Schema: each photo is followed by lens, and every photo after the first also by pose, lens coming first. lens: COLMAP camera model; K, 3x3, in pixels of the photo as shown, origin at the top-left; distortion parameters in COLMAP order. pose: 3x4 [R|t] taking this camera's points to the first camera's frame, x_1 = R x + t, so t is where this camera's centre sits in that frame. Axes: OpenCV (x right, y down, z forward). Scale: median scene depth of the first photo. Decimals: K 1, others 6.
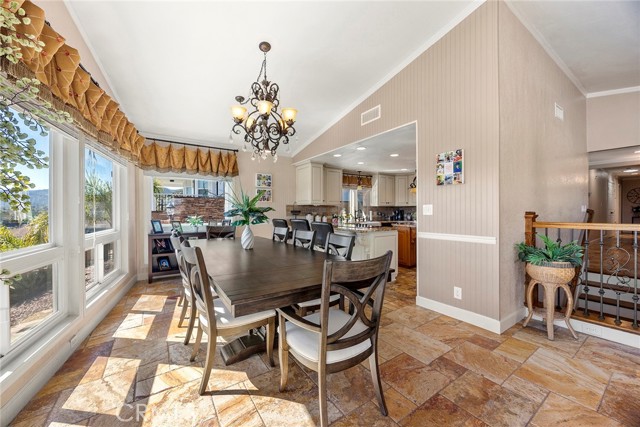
lens RADIAL K [[249.2, 0, 322.3], [0, 249.2, 214.4], [0, 0, 1]] dist [-0.003480, -0.000365]
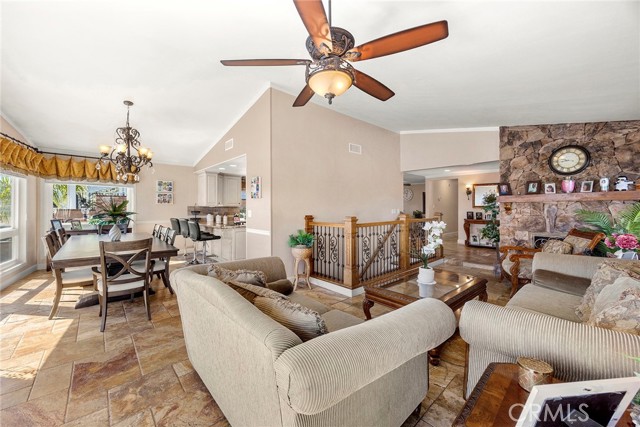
lens RADIAL K [[249.2, 0, 319.4], [0, 249.2, 208.9], [0, 0, 1]] dist [-0.003480, -0.000365]
pose [[0.989193, 0.004149, 0.146559, 0.423953], [-0.003270, 0.999975, -0.006236, -0.026925], [-0.146581, 0.005689, 0.989182, -0.386727]]
